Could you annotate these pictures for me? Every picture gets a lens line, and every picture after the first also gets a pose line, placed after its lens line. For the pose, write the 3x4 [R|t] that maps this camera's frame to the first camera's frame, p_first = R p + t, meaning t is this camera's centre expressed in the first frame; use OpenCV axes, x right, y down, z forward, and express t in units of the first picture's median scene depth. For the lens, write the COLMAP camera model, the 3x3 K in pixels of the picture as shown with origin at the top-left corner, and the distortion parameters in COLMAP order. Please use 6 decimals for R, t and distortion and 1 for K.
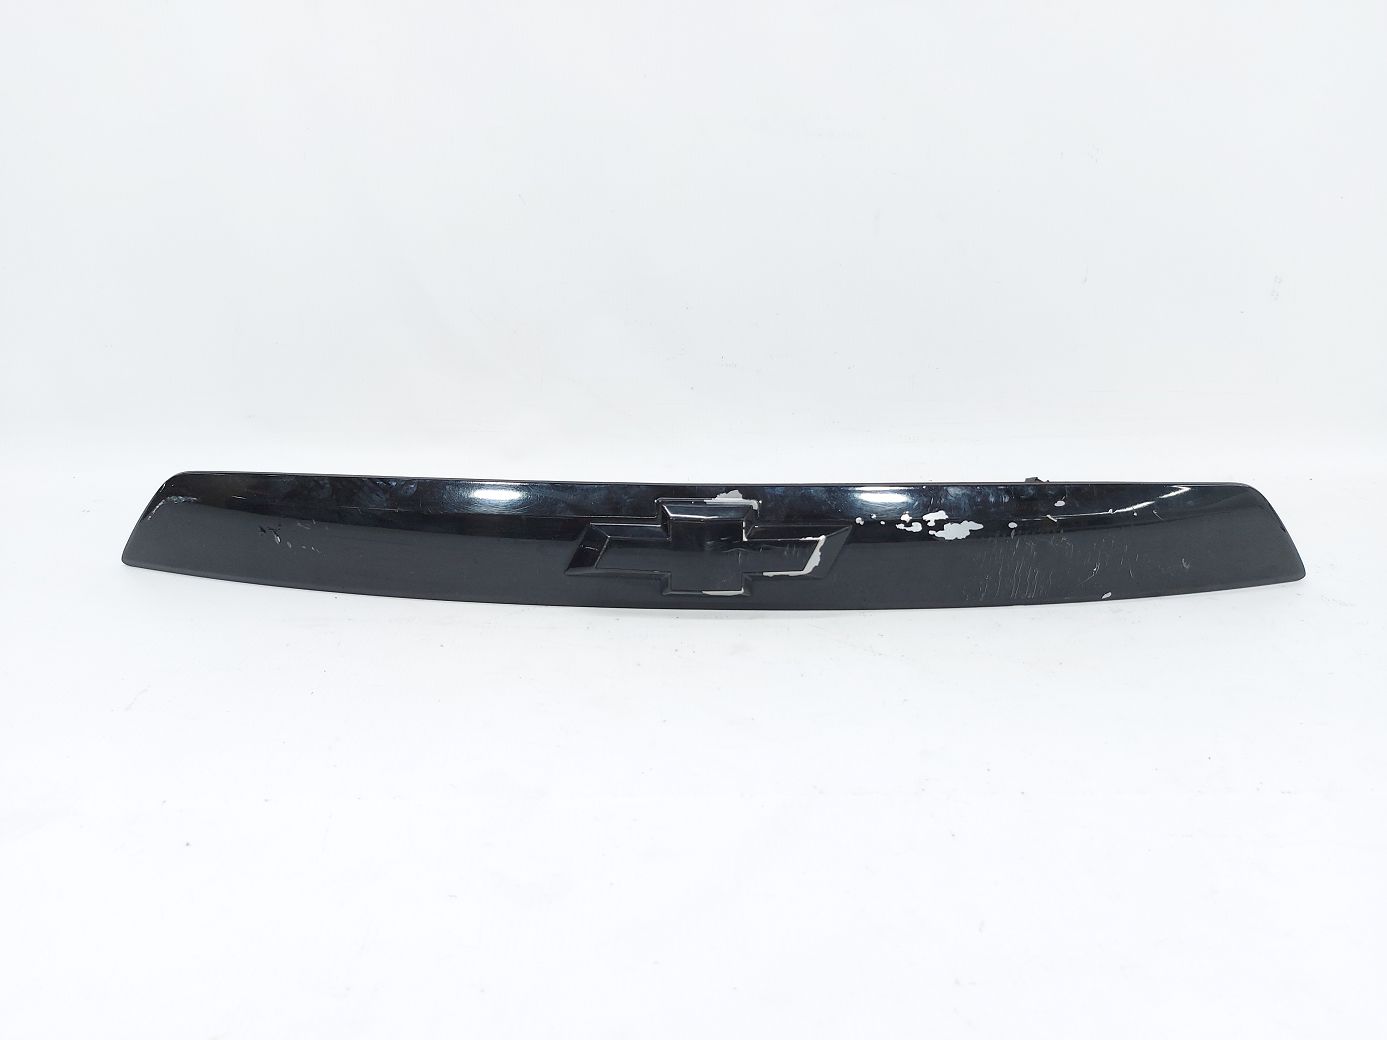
lens RADIAL K [[963.5, 0, 693.5], [0, 963.5, 520.0], [0, 0, 1]] dist [0.002495, 0.000706]
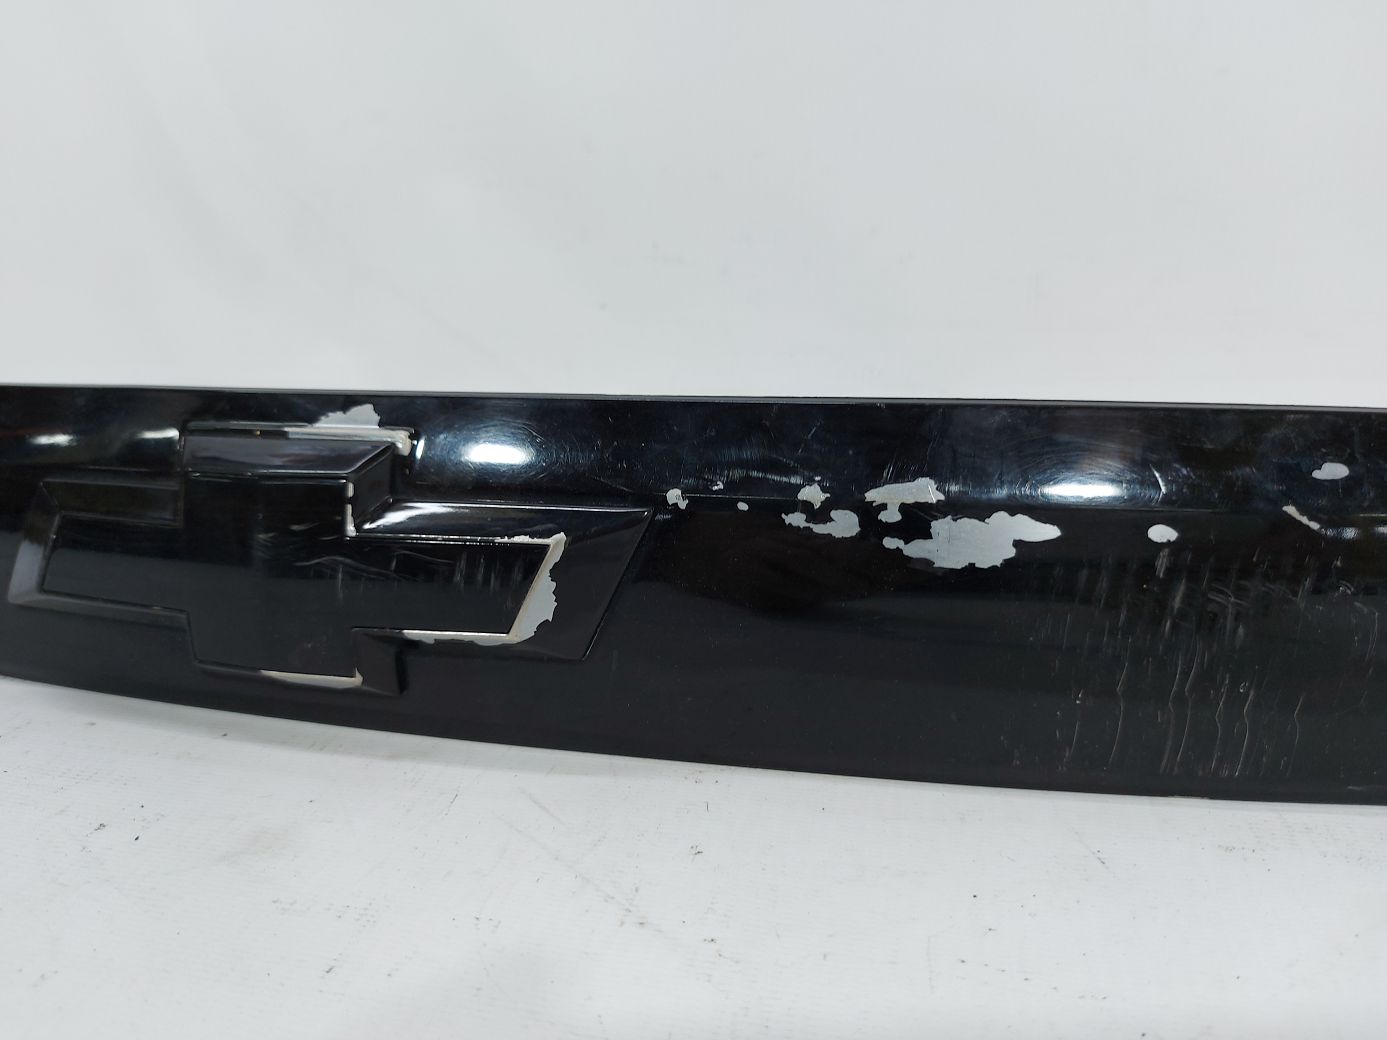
lens RADIAL K [[963.5, 0, 693.5], [0, 963.5, 520.0], [0, 0, 1]] dist [0.002495, 0.000706]
pose [[0.977309, 0.046222, -0.206716, 0.249033], [-0.064319, 0.994580, -0.081697, 0.036183], [0.201819, 0.093139, 0.974984, 0.669108]]
